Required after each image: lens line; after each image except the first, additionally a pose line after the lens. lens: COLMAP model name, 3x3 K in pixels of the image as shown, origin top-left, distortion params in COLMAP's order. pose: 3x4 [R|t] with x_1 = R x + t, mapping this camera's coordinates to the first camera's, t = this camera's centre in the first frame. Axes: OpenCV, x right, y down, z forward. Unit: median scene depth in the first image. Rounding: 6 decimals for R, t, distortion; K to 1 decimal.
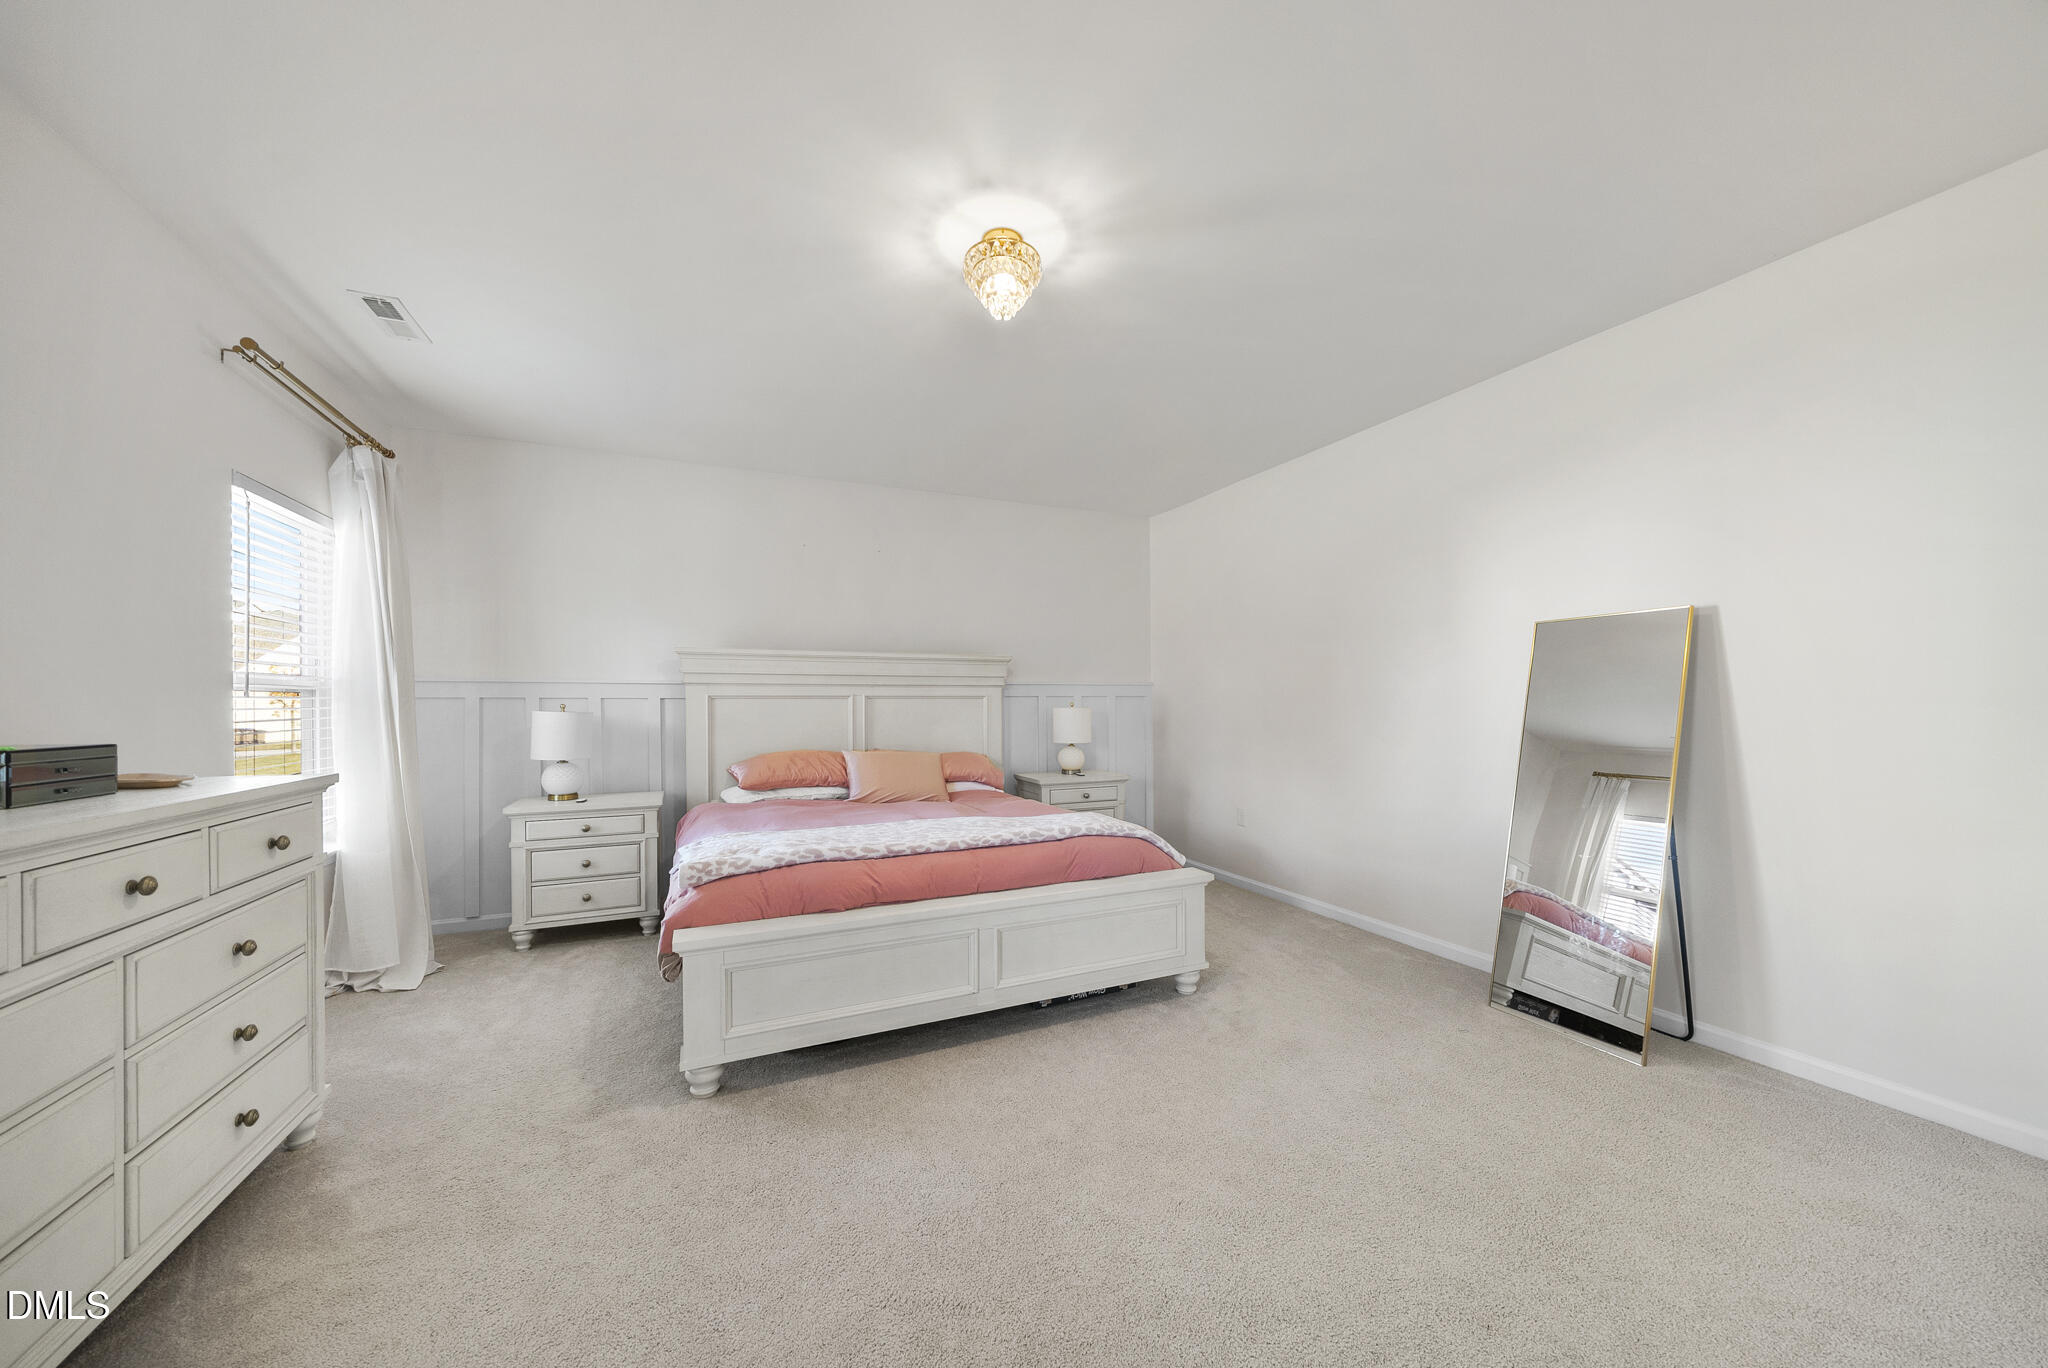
lens RADIAL K [[703.6, 0, 1019.5], [0, 703.6, 696.1], [0, 0, 1]] dist [-0.006825, 0.000130]
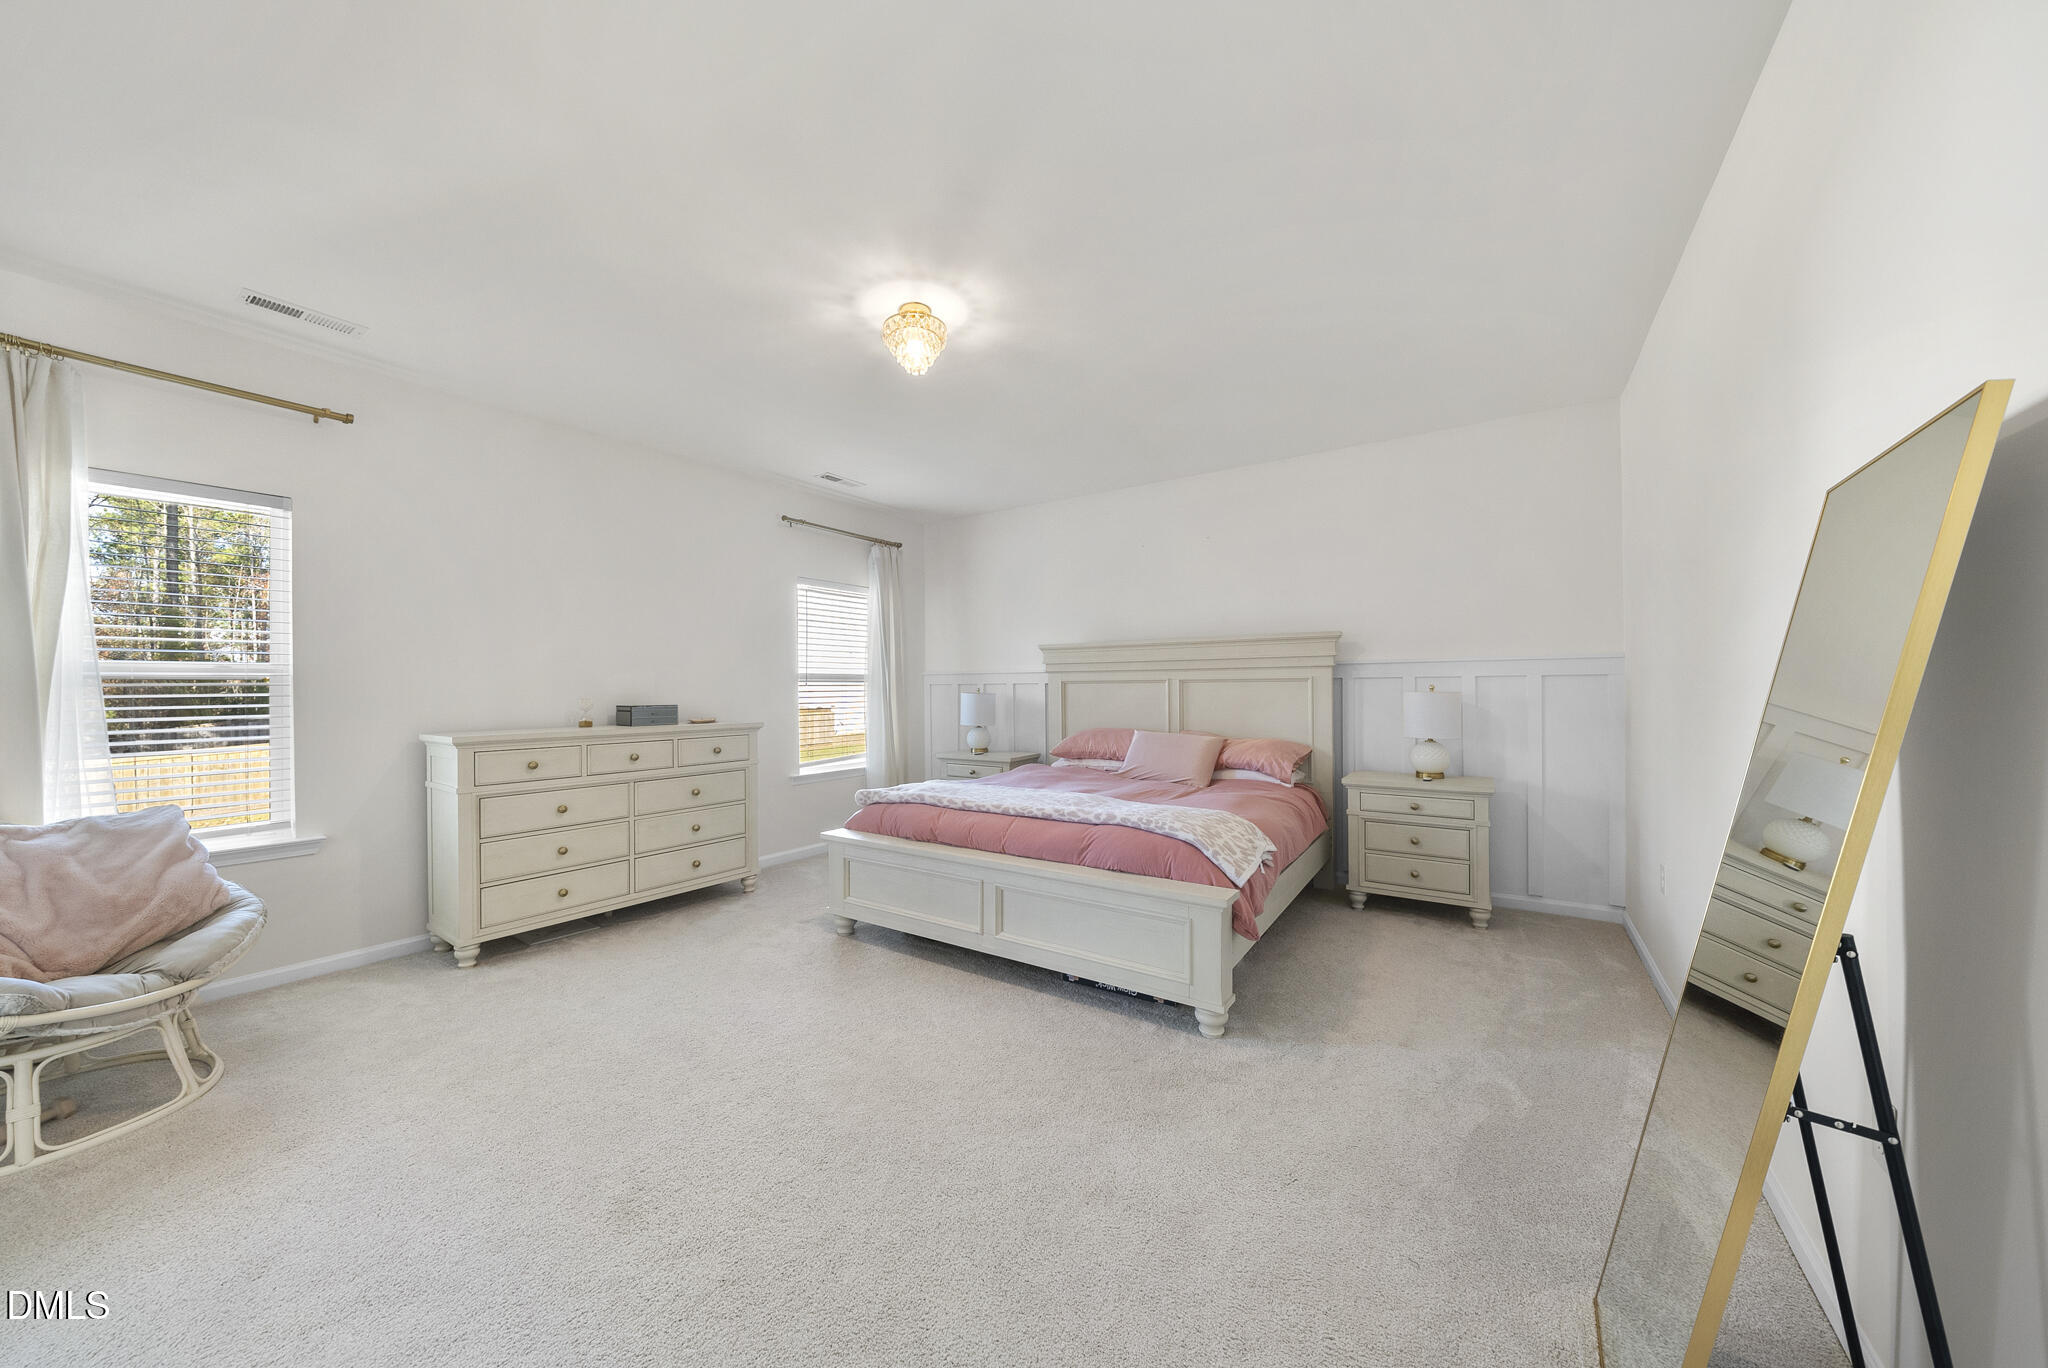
lens RADIAL K [[695.1, 0, 1019.0], [0, 695.1, 684.8], [0, 0, 1]] dist [-0.005626, -0.000167]
pose [[0.529872, -0.004583, -0.848065, 0.824025], [0.013276, 0.999908, 0.002891, 0.001415], [0.847974, -0.012791, 0.529884, 0.379398]]
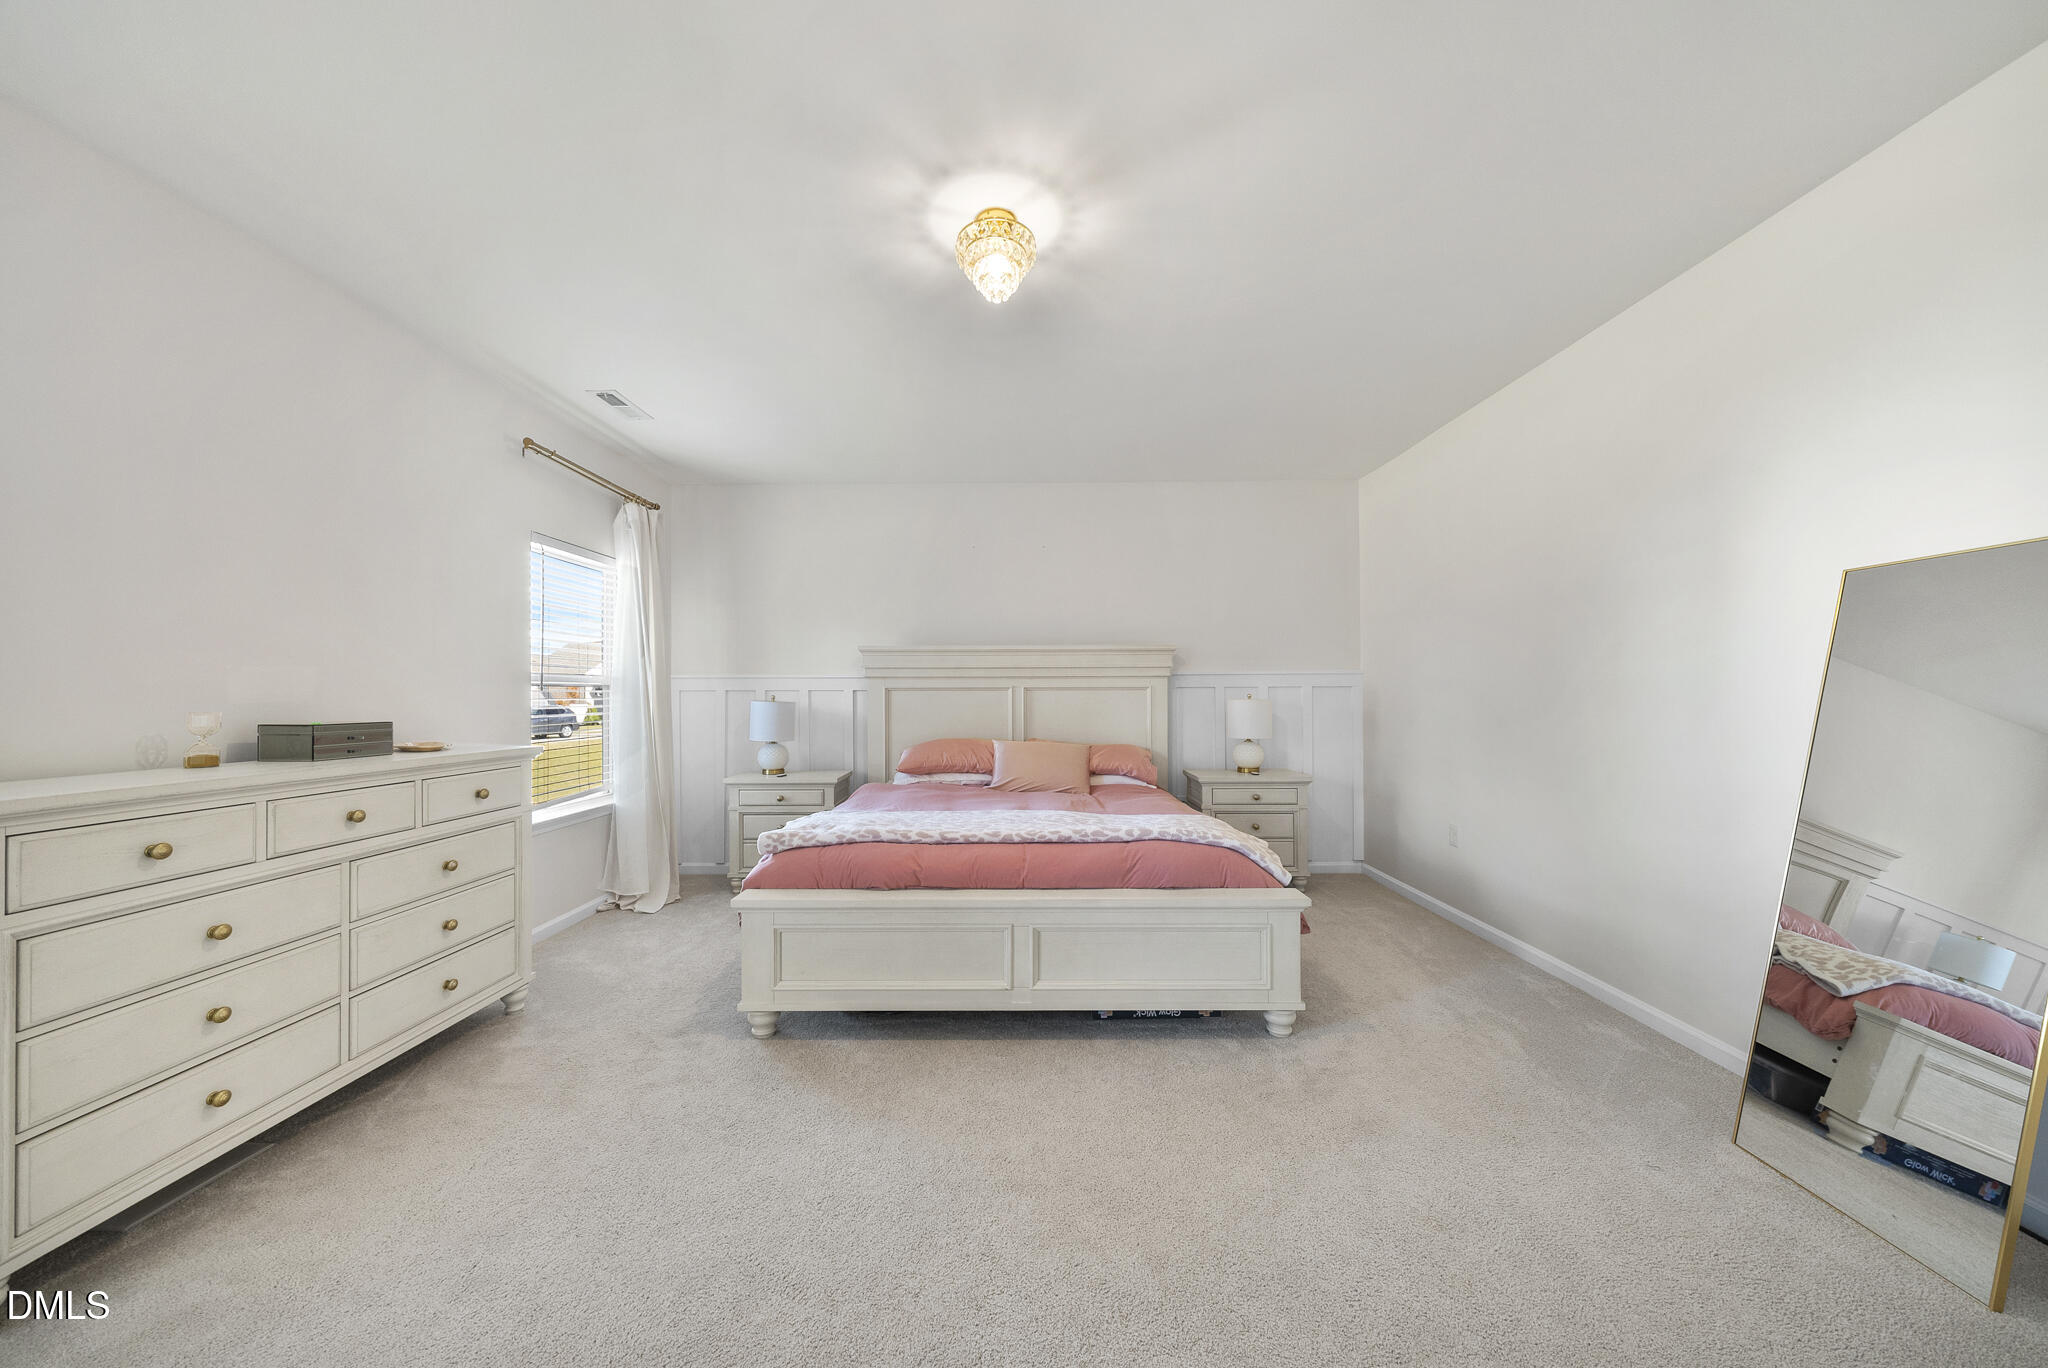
lens RADIAL K [[695.1, 0, 1019.0], [0, 695.1, 684.8], [0, 0, 1]] dist [-0.005626, -0.000167]
pose [[0.910329, -0.005666, -0.413847, 0.303264], [0.004180, 0.999981, -0.004495, 0.000497], [0.413865, 0.002363, 0.910335, 0.103026]]
